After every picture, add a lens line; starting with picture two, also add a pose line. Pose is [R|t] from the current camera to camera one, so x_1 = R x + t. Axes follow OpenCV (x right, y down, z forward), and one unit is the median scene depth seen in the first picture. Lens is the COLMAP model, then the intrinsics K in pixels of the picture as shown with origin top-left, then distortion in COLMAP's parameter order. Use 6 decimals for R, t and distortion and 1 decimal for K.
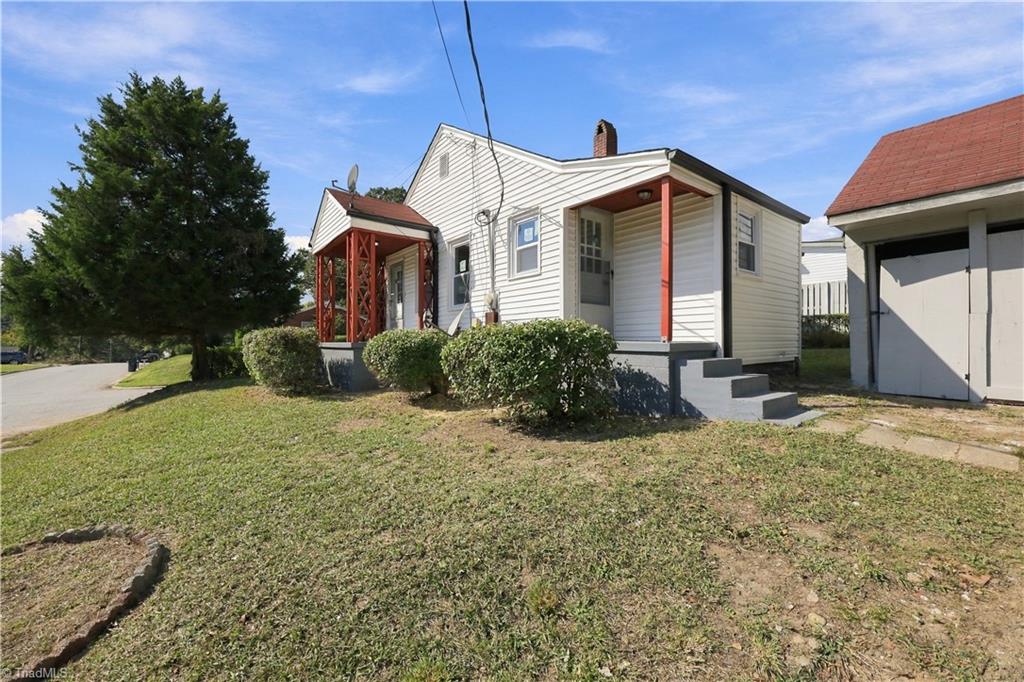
lens RADIAL K [[406.8, 0, 519.8], [0, 406.8, 340.5], [0, 0, 1]] dist [-0.002254, -0.000169]
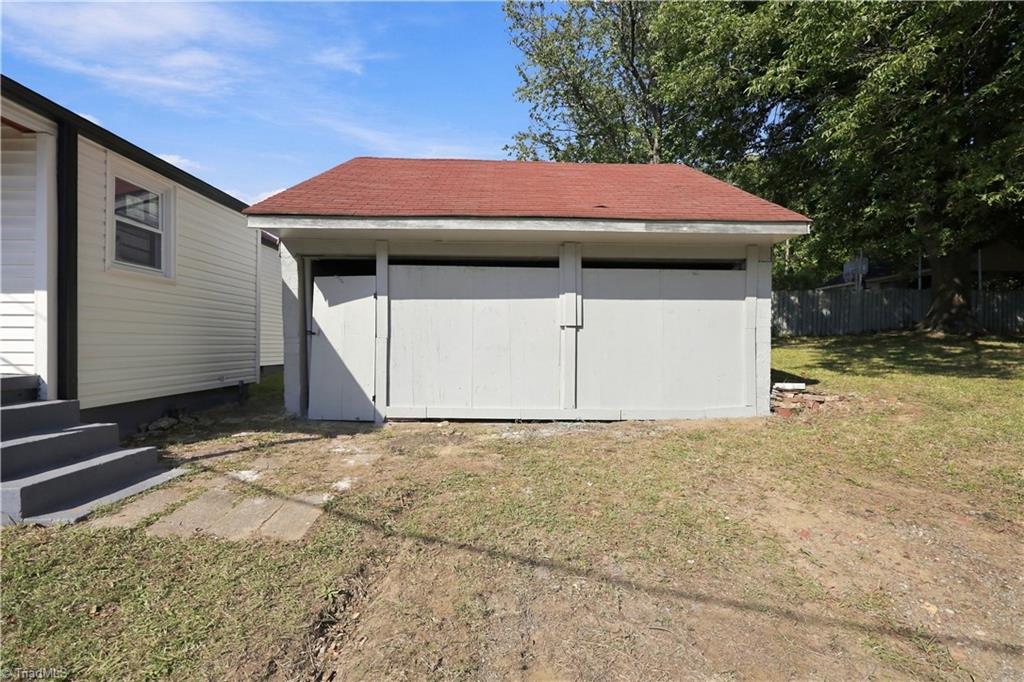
lens RADIAL K [[426.4, 0, 512.0], [0, 426.4, 341.0], [0, 0, 1]] dist [0.000809, 0.000010]
pose [[0.602459, 0.012545, 0.798052, 0.347384], [-0.012096, 0.999905, -0.006586, -0.043914], [-0.798058, -0.005686, 0.602553, 0.043909]]
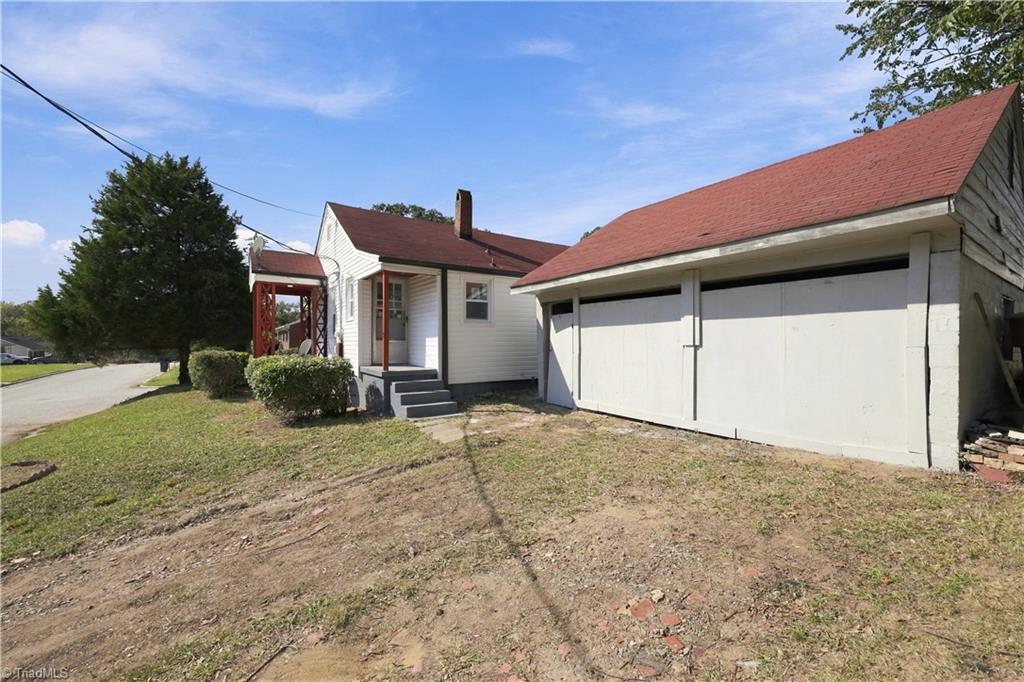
lens RADIAL K [[406.8, 0, 519.8], [0, 406.8, 340.5], [0, 0, 1]] dist [-0.002254, -0.000169]
pose [[0.997926, 0.002374, -0.064326, 0.787873], [-0.002587, 0.999991, -0.003225, -0.088657], [0.064318, 0.003385, 0.997924, -0.472458]]
